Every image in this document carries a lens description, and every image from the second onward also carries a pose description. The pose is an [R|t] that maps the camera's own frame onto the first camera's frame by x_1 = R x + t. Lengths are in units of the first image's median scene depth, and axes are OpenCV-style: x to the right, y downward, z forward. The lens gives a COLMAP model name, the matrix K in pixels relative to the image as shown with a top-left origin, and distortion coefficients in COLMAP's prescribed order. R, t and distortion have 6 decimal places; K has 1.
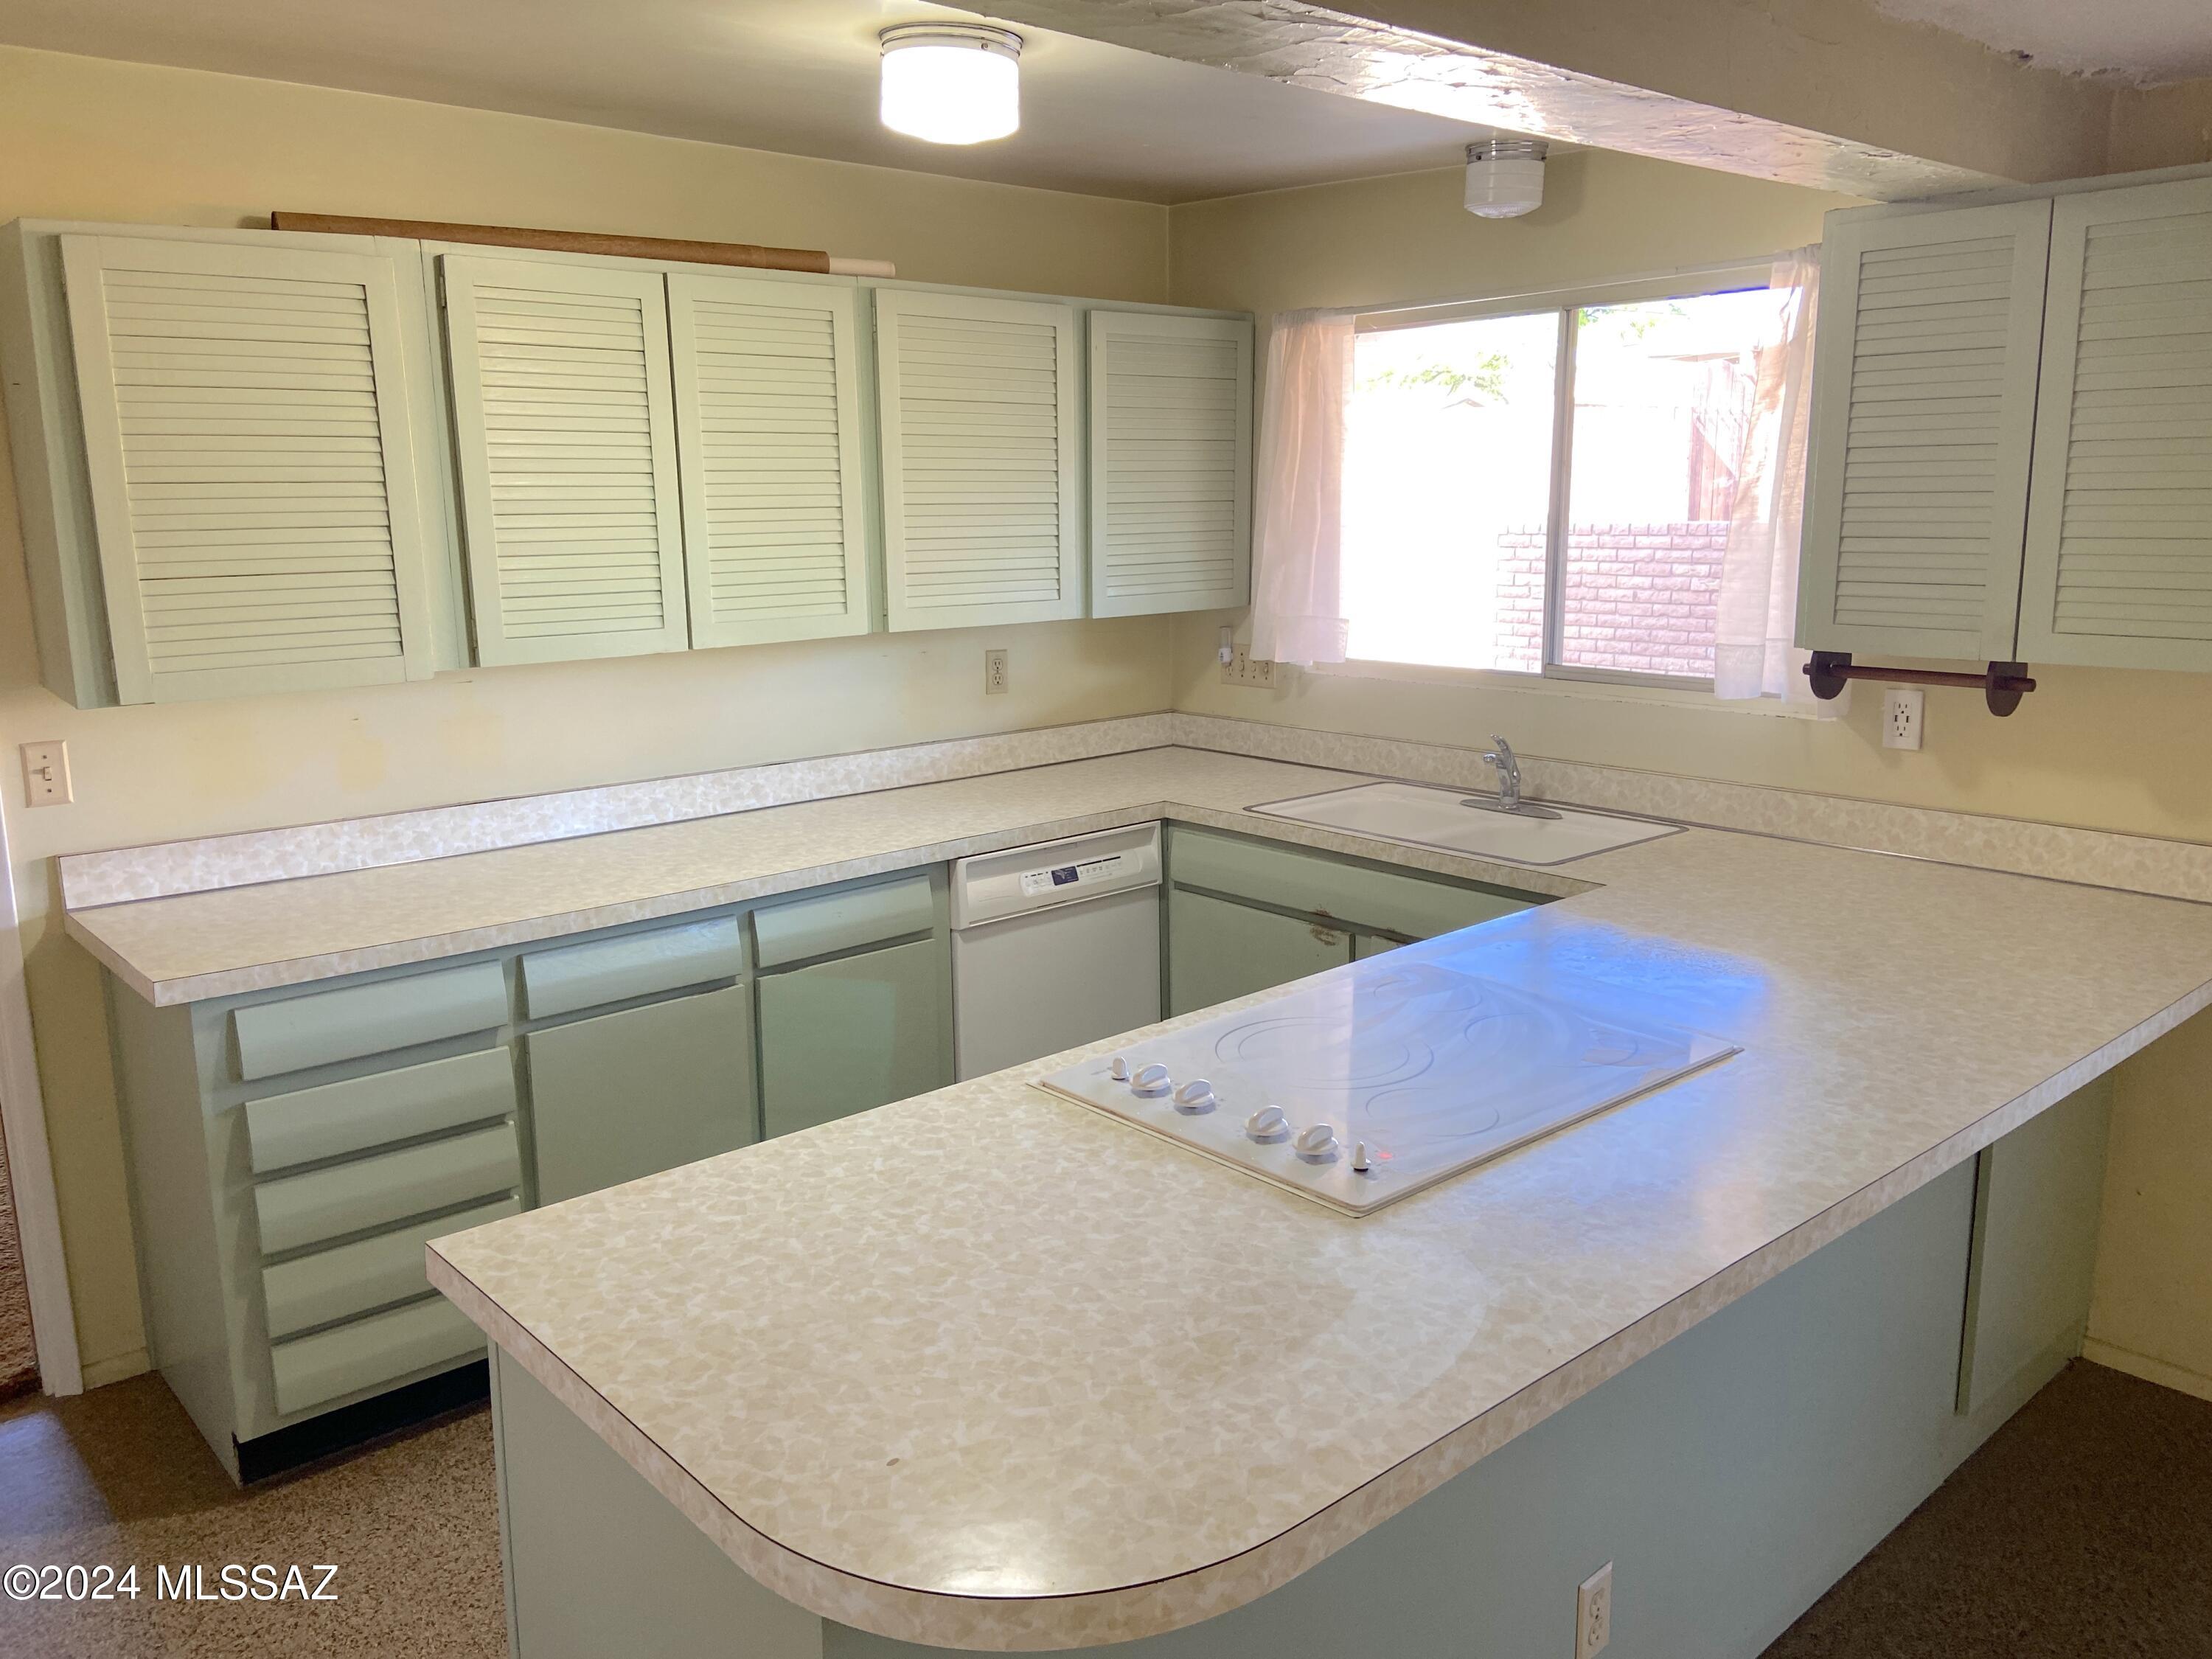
lens RADIAL K [[1665.1, 0, 1123.0], [0, 1665.1, 811.1], [0, 0, 1]] dist [0.089934, -0.109235]
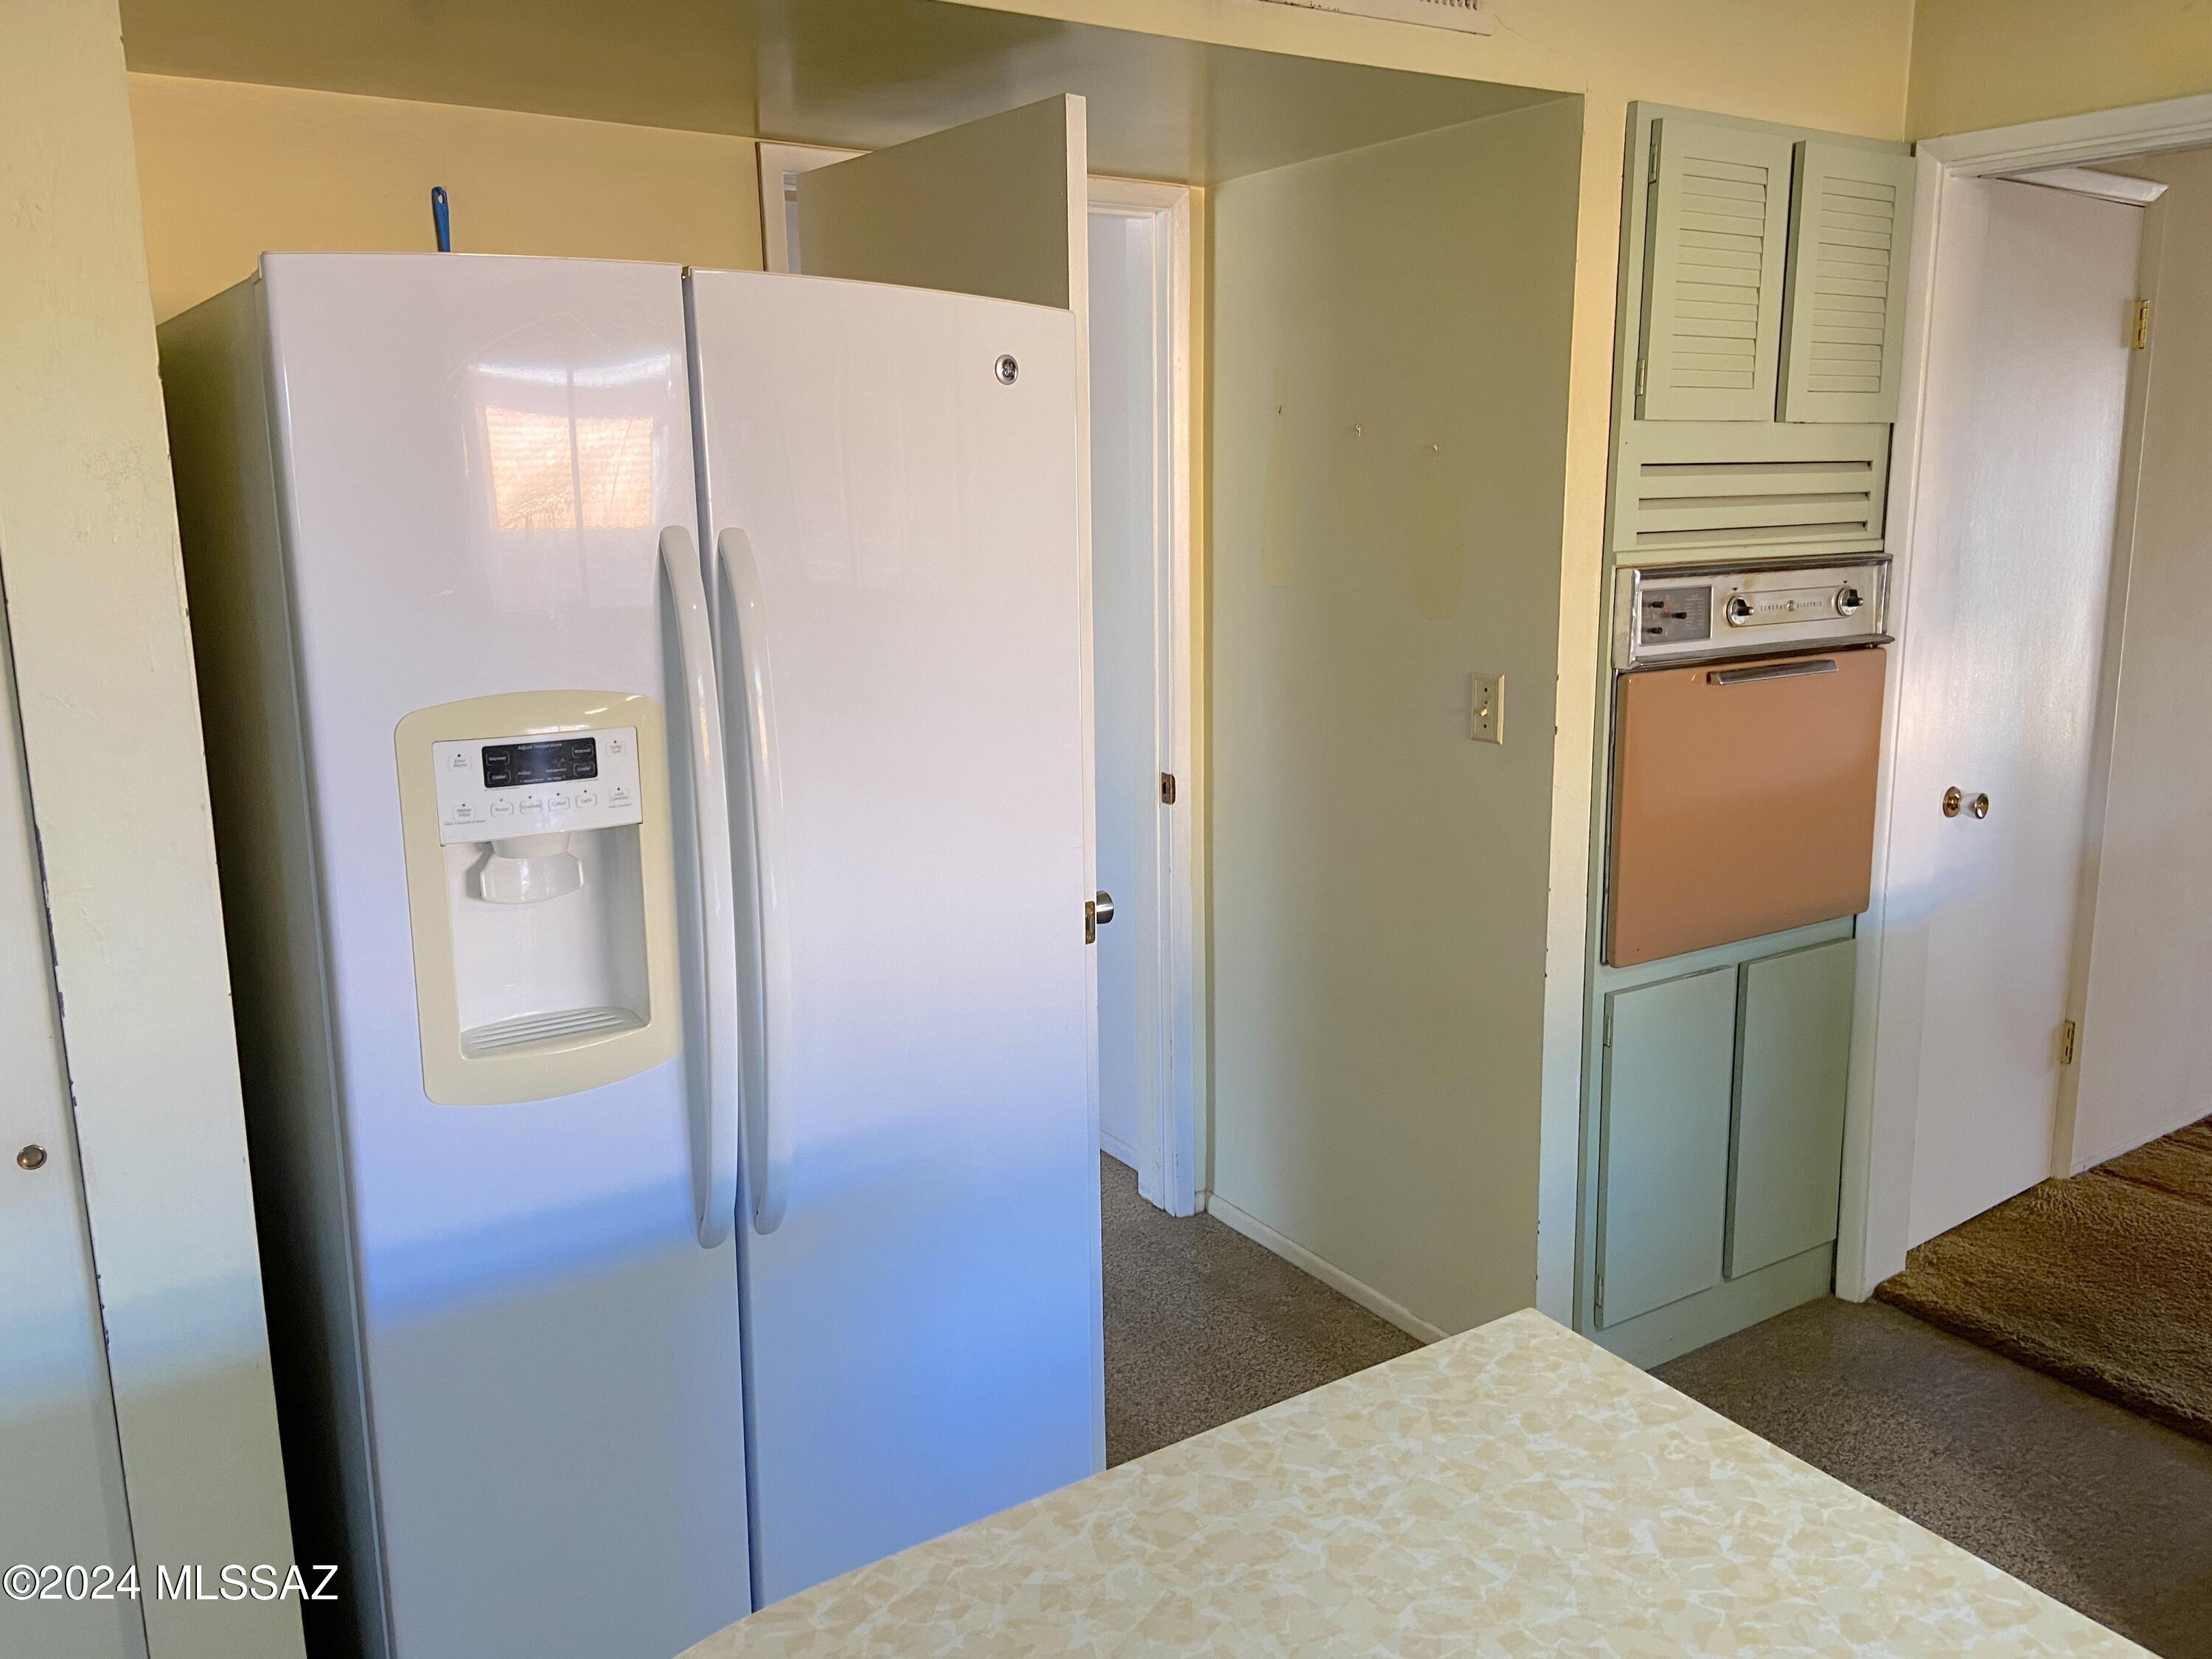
lens RADIAL K [[1665.1, 0, 1113.3], [0, 1665.1, 792.2], [0, 0, 1]] dist [0.089934, -0.109235]
pose [[-0.159903, 0.196880, -0.967300, 0.171586], [-0.175114, 0.958709, 0.224079, -0.062136], [0.971476, 0.205218, -0.118824, 0.420889]]
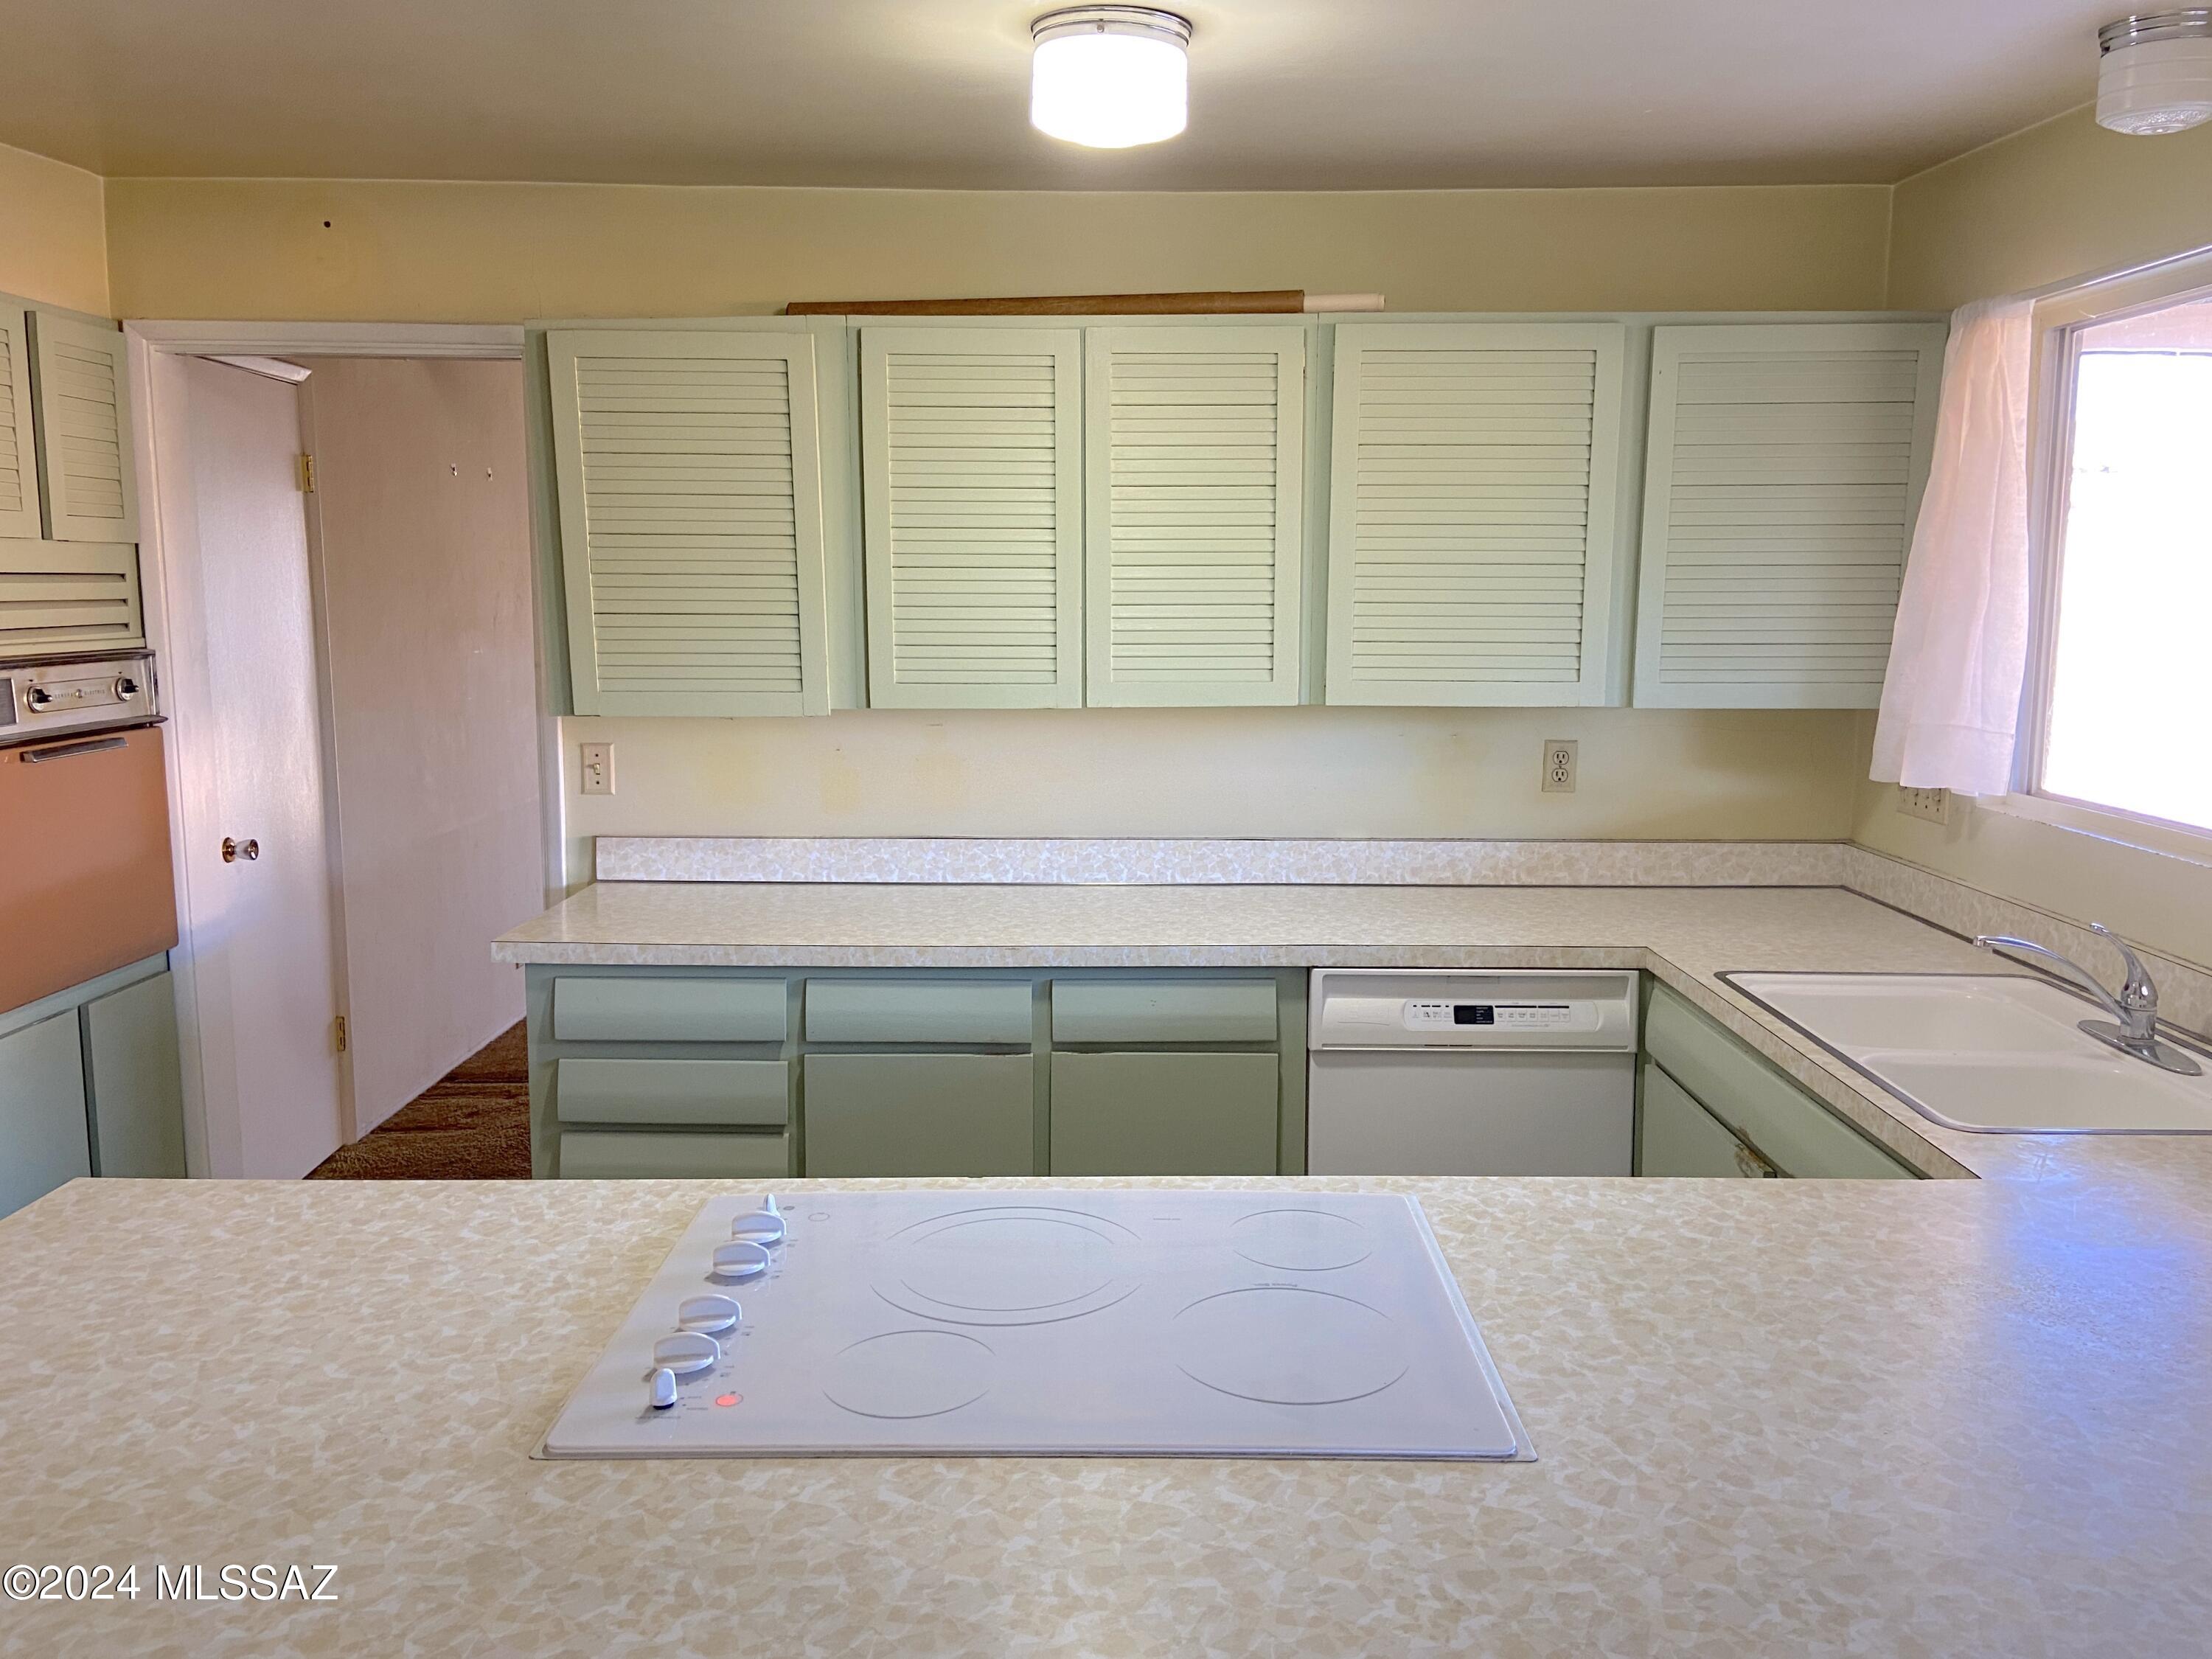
lens RADIAL K [[1665.1, 0, 1120.9], [0, 1665.1, 807.9], [0, 0, 1]] dist [0.089934, -0.109235]
pose [[0.743494, 0.105374, -0.660388, 0.405240], [-0.139165, 0.990268, 0.001332, -0.042480], [0.654102, 0.090912, 0.750923, 0.289489]]
